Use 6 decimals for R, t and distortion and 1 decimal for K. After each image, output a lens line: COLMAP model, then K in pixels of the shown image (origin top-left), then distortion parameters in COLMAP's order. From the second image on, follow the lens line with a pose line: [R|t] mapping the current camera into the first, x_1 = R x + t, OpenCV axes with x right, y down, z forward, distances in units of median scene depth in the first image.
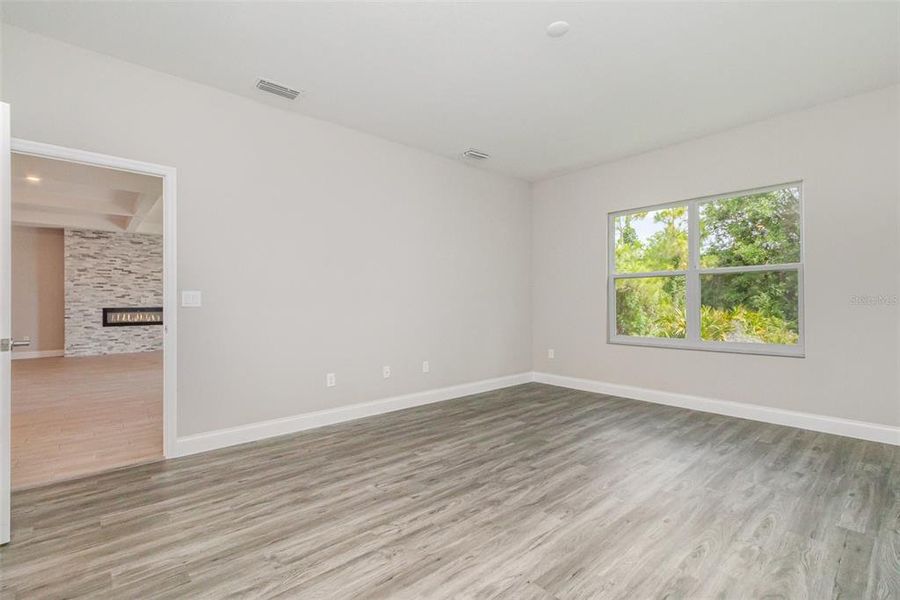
lens RADIAL K [[413.3, 0, 452.1], [0, 413.3, 303.2], [0, 0, 1]] dist [0.004759, 0.000656]
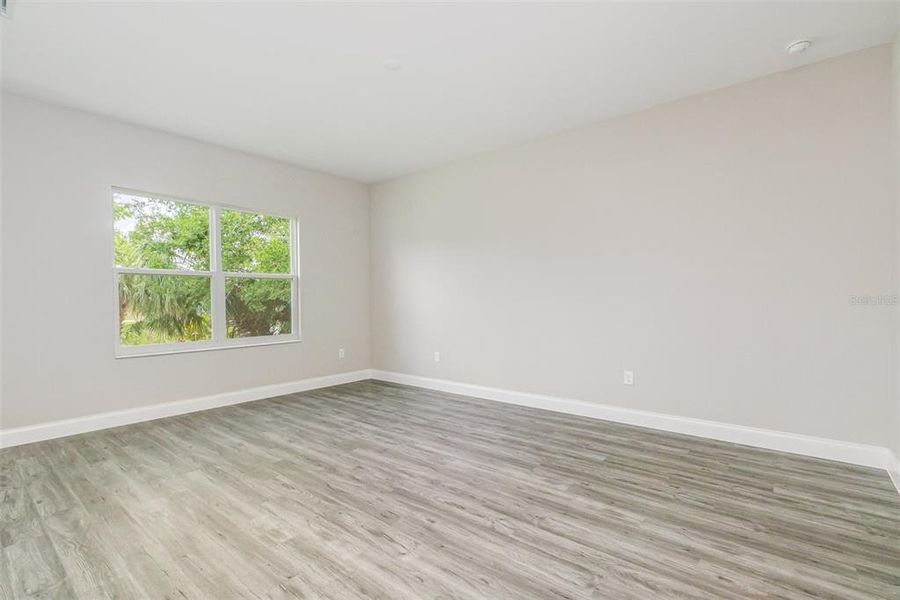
lens RADIAL K [[413.3, 0, 451.7], [0, 413.3, 297.1], [0, 0, 1]] dist [0.004759, 0.000656]
pose [[-0.144028, 0.012738, 0.989492, -0.849935], [0.010565, 0.999880, -0.011334, 0.002641], [-0.989517, 0.008821, -0.144146, 0.943805]]
